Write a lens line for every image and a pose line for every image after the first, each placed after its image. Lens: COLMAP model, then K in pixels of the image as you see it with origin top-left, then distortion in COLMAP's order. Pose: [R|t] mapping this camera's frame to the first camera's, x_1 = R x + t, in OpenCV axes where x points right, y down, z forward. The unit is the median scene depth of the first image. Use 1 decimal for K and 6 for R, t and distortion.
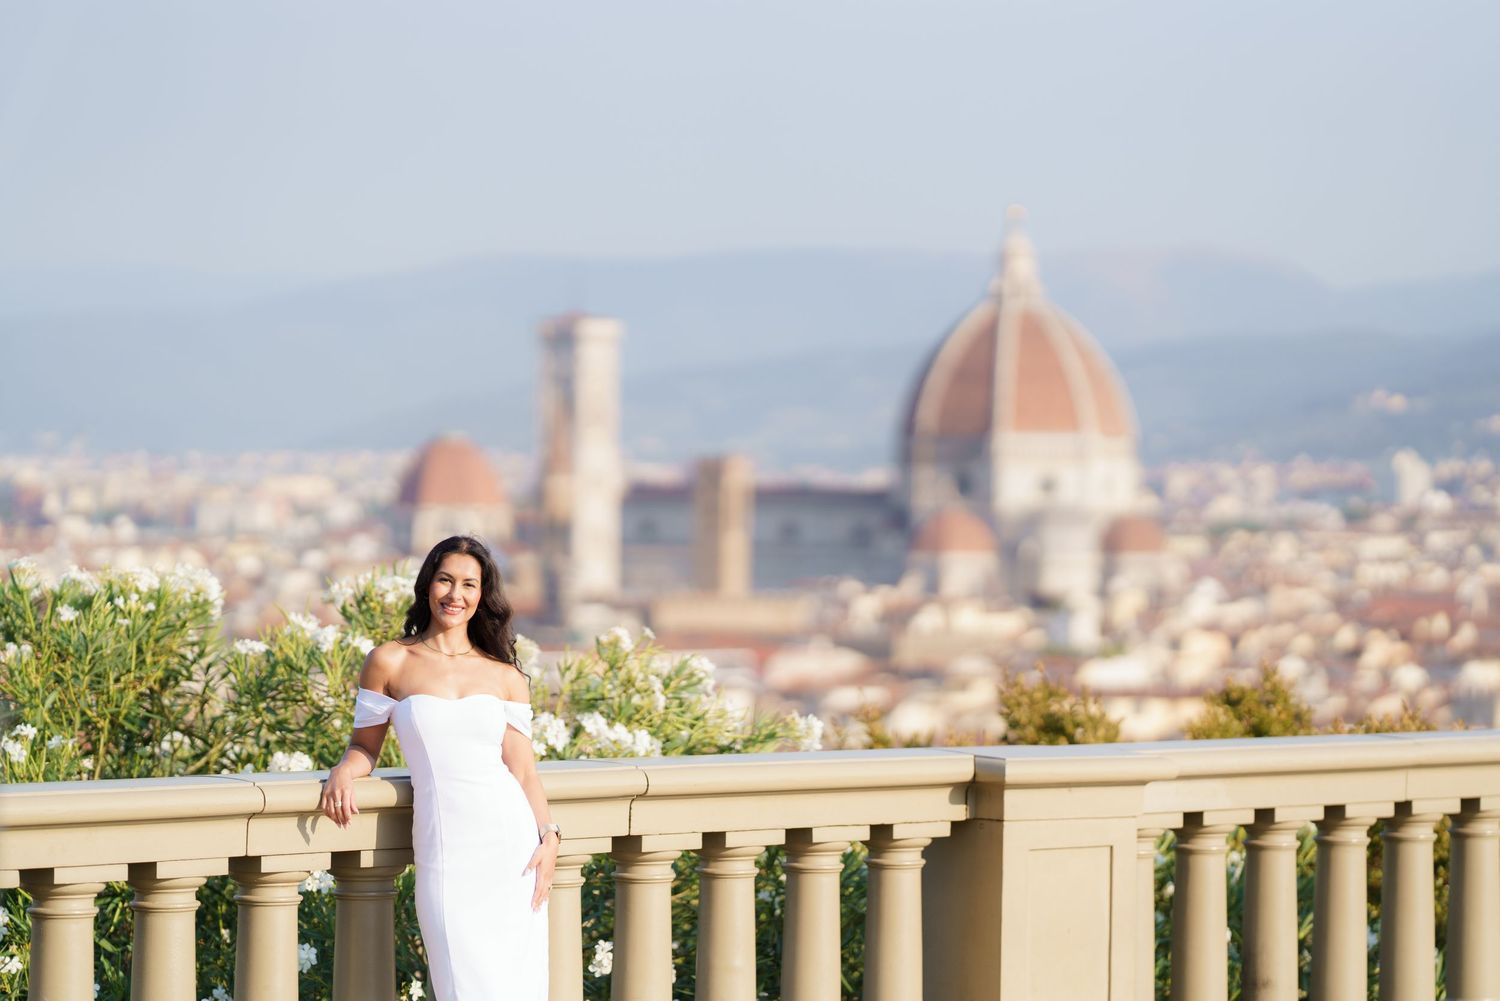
lens RADIAL K [[5696.5, 0, 750.8], [0, 5696.5, 499.7], [0, 0, 1]] dist [0.328199, 1.150278]
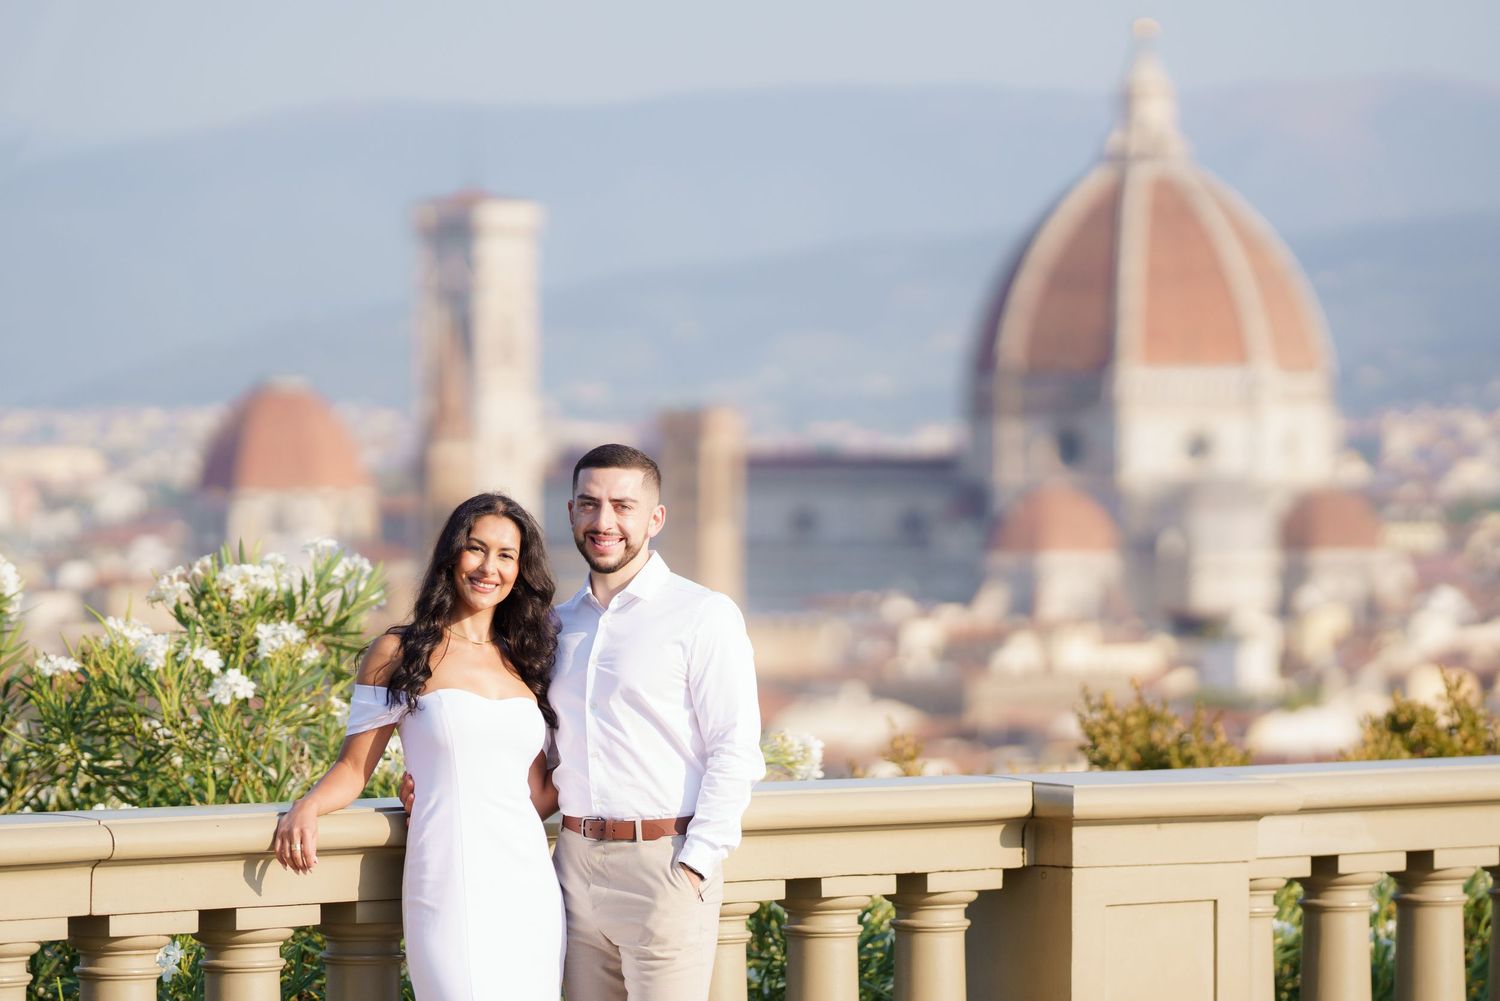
lens RADIAL K [[8868.5, 0, 749.4], [0, 8868.5, 494.8], [0, 0, 1]] dist [0.326792, 2.922930]
pose [[0.999918, -0.012781, 0.000485, 0.001168], [0.012780, 0.999916, 0.002032, 0.003279], [-0.000511, -0.002025, 0.999998, -0.172203]]
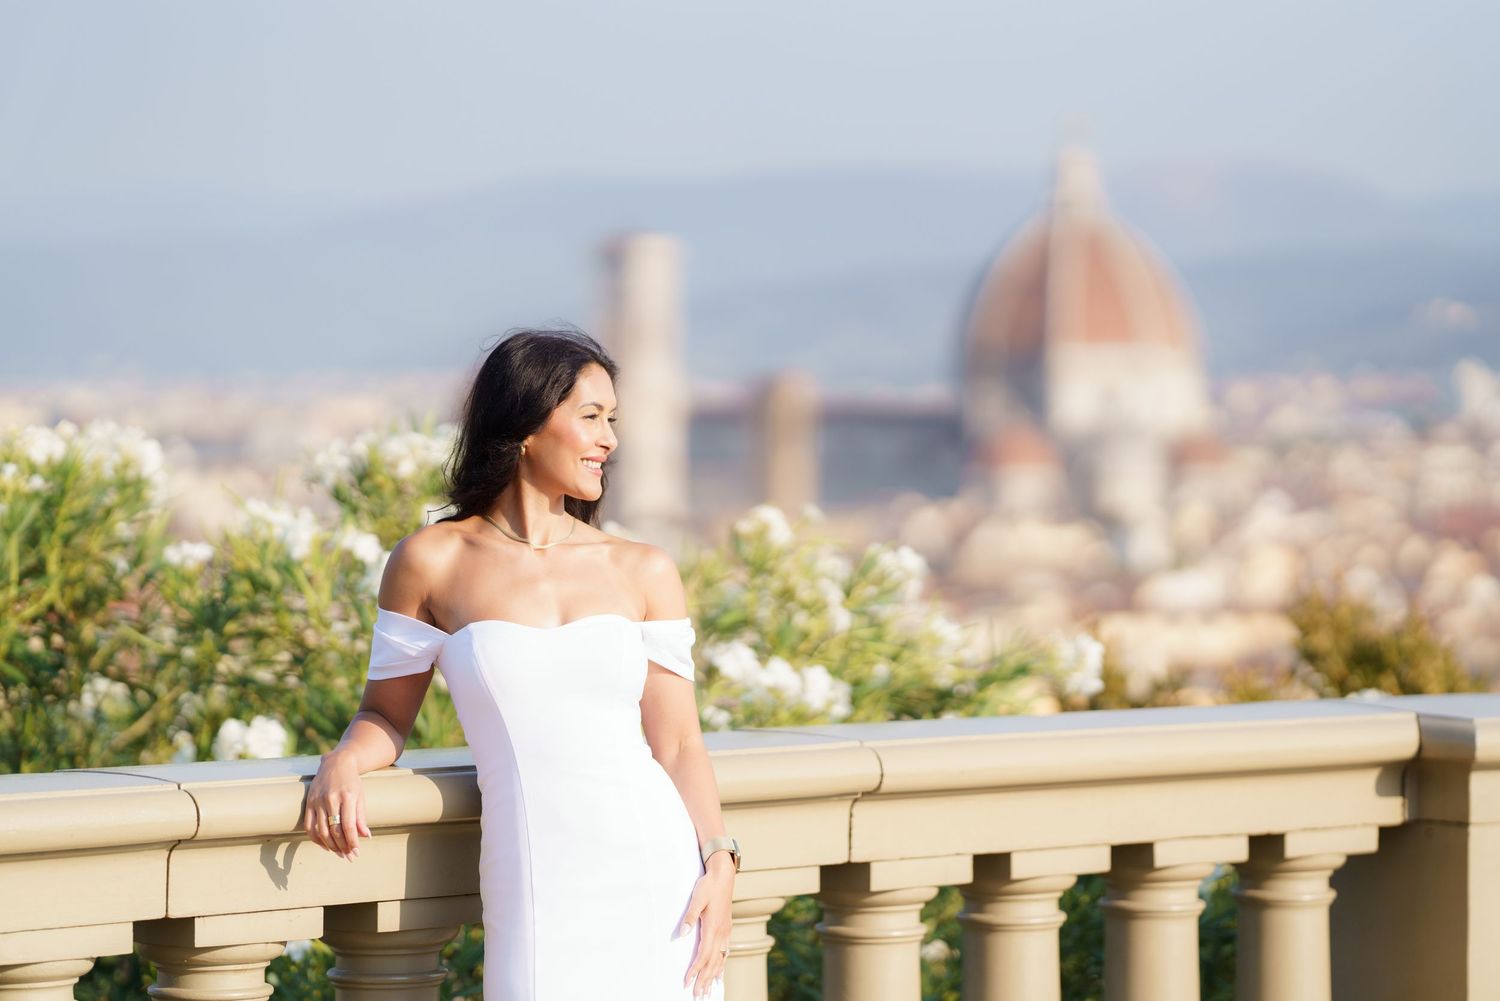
lens RADIAL K [[5558.0, 0, 749.5], [0, 5558.0, 500.0], [0, 0, 1]] dist [0.502114, -0.454687]
pose [[0.999919, -0.009388, -0.008585, -0.023036], [0.009502, 0.999866, 0.013339, 0.013192], [0.008459, -0.013419, 0.999874, 0.389181]]
